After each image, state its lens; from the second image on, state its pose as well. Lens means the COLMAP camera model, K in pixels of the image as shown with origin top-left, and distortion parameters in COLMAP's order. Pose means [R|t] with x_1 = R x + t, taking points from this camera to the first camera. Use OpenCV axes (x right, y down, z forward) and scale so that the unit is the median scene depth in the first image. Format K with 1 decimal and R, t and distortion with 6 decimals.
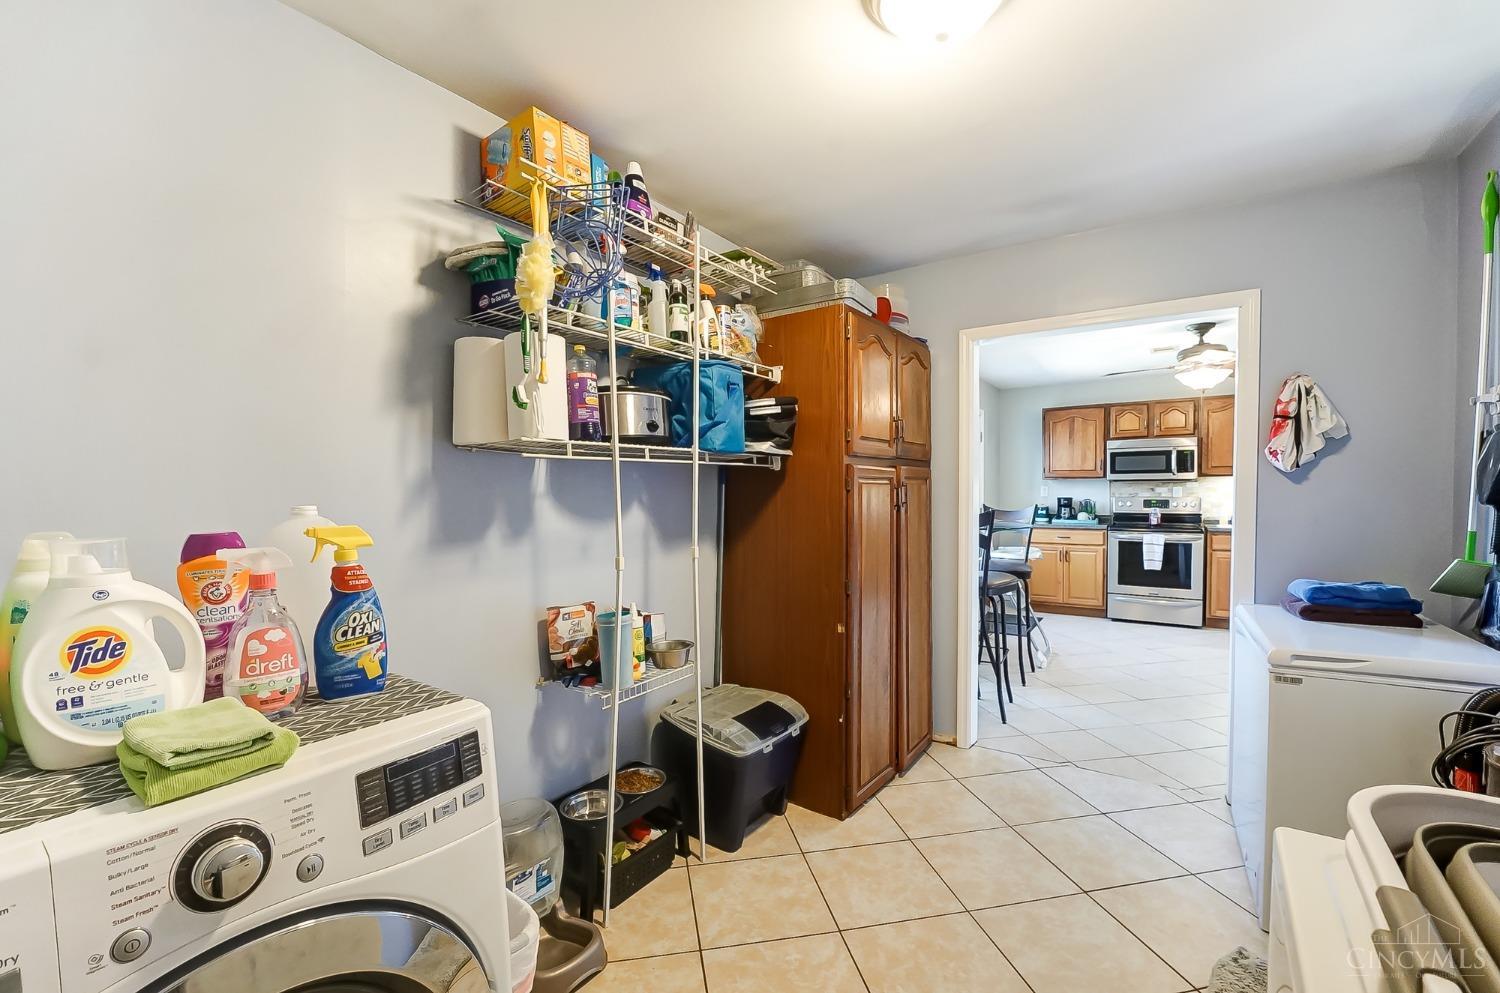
lens RADIAL K [[643.9, 0, 741.1], [0, 643.9, 502.9], [0, 0, 1]] dist [-0.027910, 0.000250]
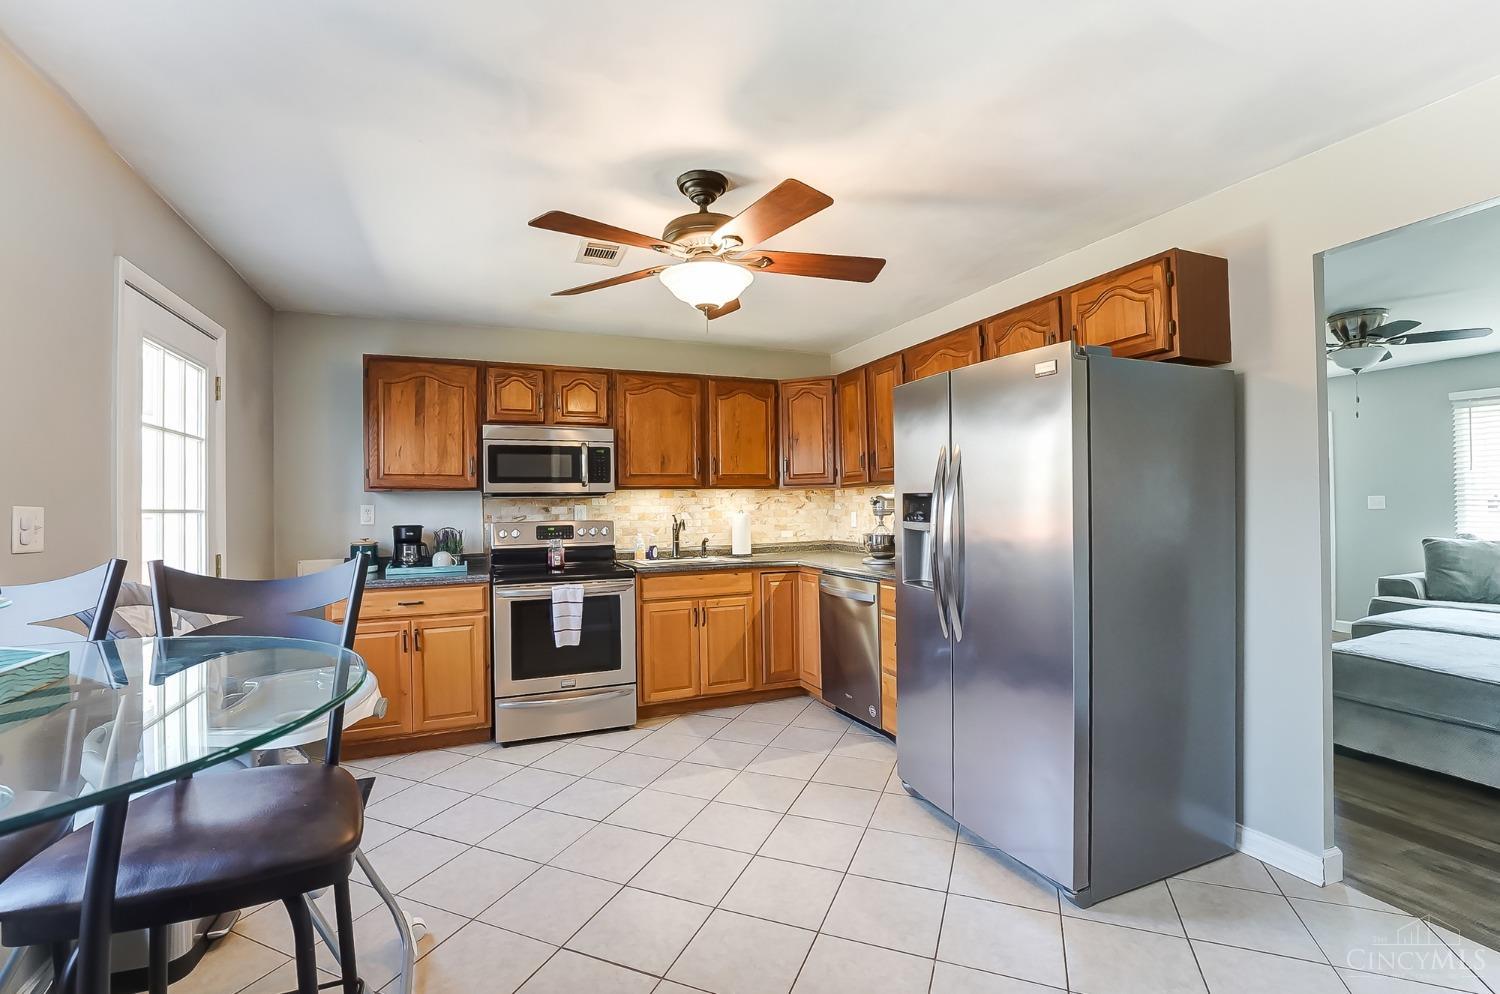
lens RADIAL K [[643.9, 0, 741.1], [0, 643.9, 503.4], [0, 0, 1]] dist [-0.027910, 0.000250]
pose [[0.548885, 0.006813, 0.835870, 0.222240], [0.029895, 0.999167, -0.027775, -0.004144], [-0.835363, 0.040234, 0.548224, 0.497009]]
